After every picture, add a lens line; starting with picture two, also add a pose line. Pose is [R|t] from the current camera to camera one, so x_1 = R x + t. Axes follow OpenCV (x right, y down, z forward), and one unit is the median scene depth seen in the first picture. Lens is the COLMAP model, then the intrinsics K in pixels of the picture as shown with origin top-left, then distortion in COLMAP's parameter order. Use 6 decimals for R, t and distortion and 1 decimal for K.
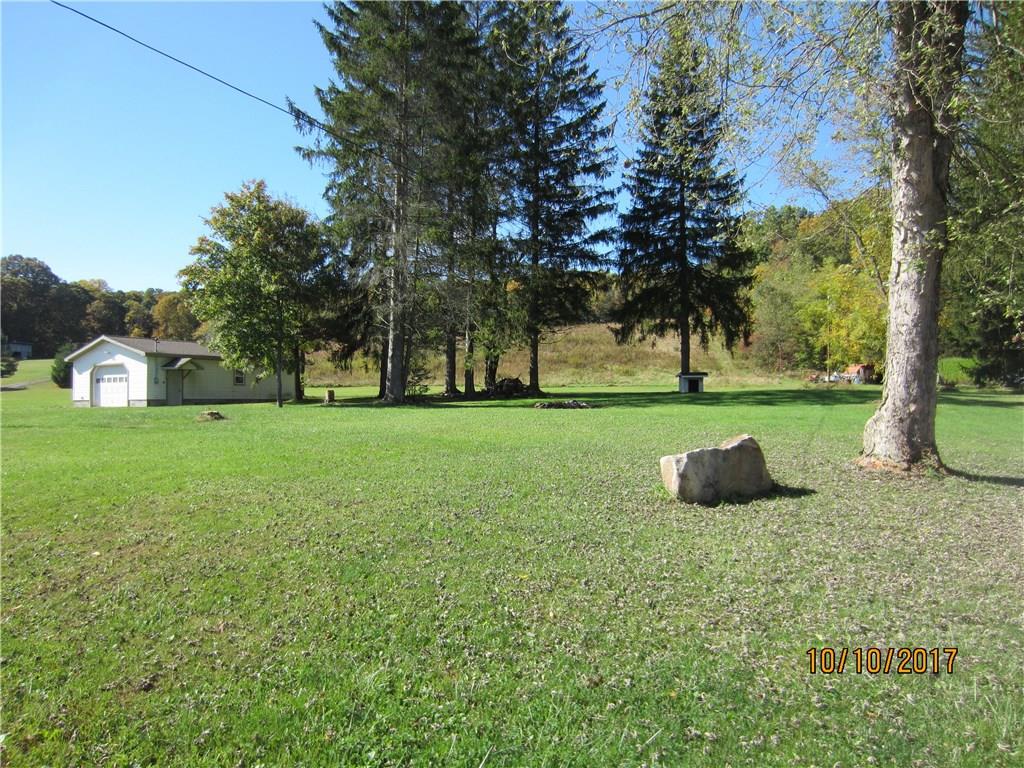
lens RADIAL K [[727.8, 0, 512.8], [0, 727.8, 384.9], [0, 0, 1]] dist [-0.012936, -0.001018]
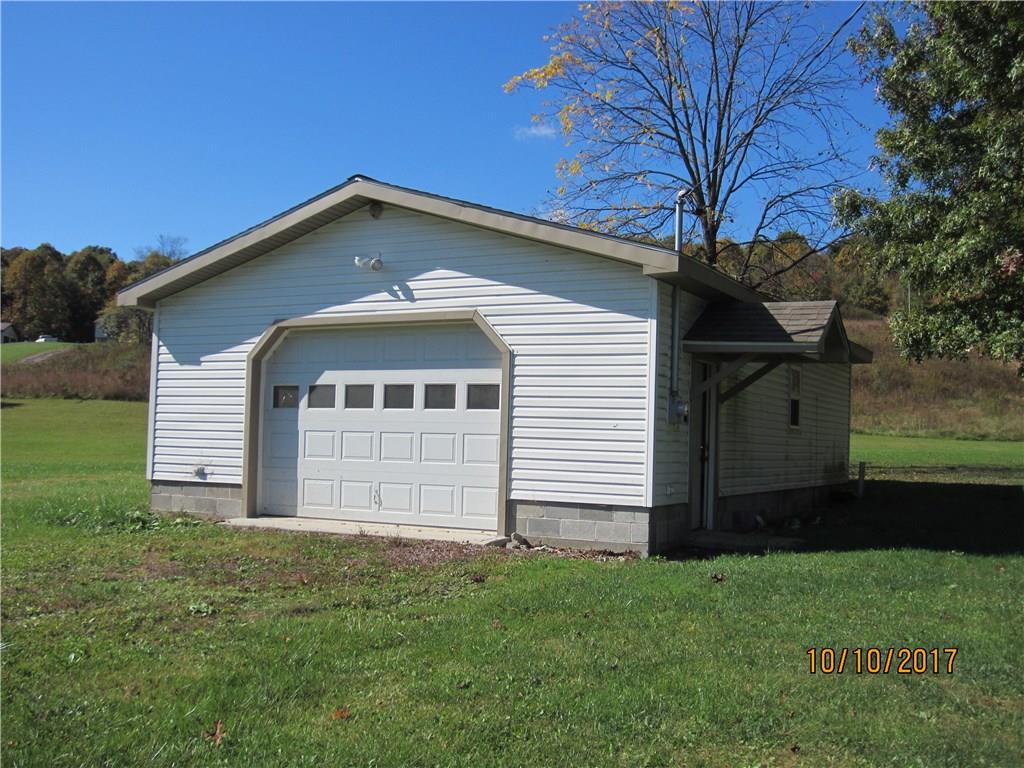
lens RADIAL K [[1124.4, 0, 511.4], [0, 1124.4, 384.1], [0, 0, 1]] dist [-0.009991, 0.000000]
pose [[0.999374, 0.034813, -0.006334, -0.513243], [-0.035000, 0.998866, -0.032273, -0.001234], [0.005203, 0.032475, 0.999459, 0.681810]]
